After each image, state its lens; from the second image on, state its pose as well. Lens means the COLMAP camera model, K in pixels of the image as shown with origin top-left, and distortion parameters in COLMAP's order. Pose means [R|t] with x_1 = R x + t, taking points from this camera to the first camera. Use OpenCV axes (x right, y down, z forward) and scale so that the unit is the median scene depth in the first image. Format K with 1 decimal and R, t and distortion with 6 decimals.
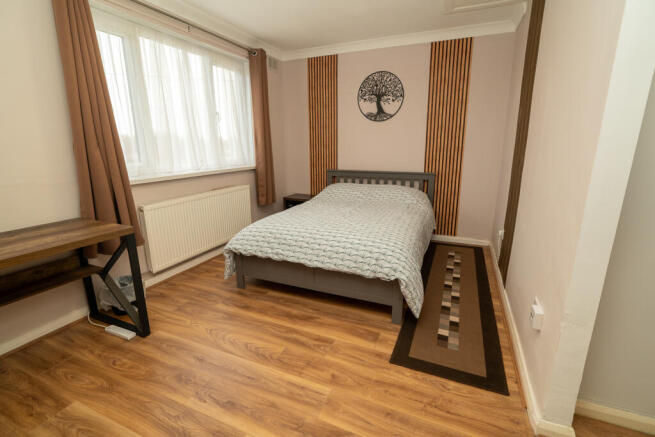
lens RADIAL K [[302.5, 0, 327.1], [0, 302.5, 214.8], [0, 0, 1]] dist [0.001229, 0.000049]
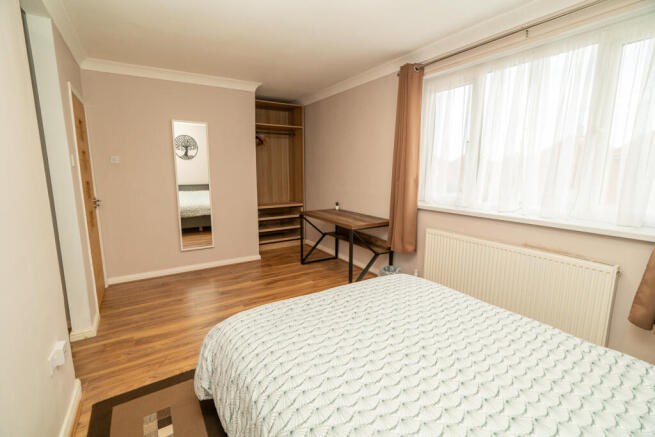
lens RADIAL K [[302.5, 0, 326.7], [0, 302.5, 218.7], [0, 0, 1]] dist [0.001229, 0.000049]
pose [[-0.570867, 0.139197, -0.809157, 0.867965], [-0.197005, 0.933511, 0.299577, -0.515860], [0.797057, 0.330427, -0.505488, 1.914356]]
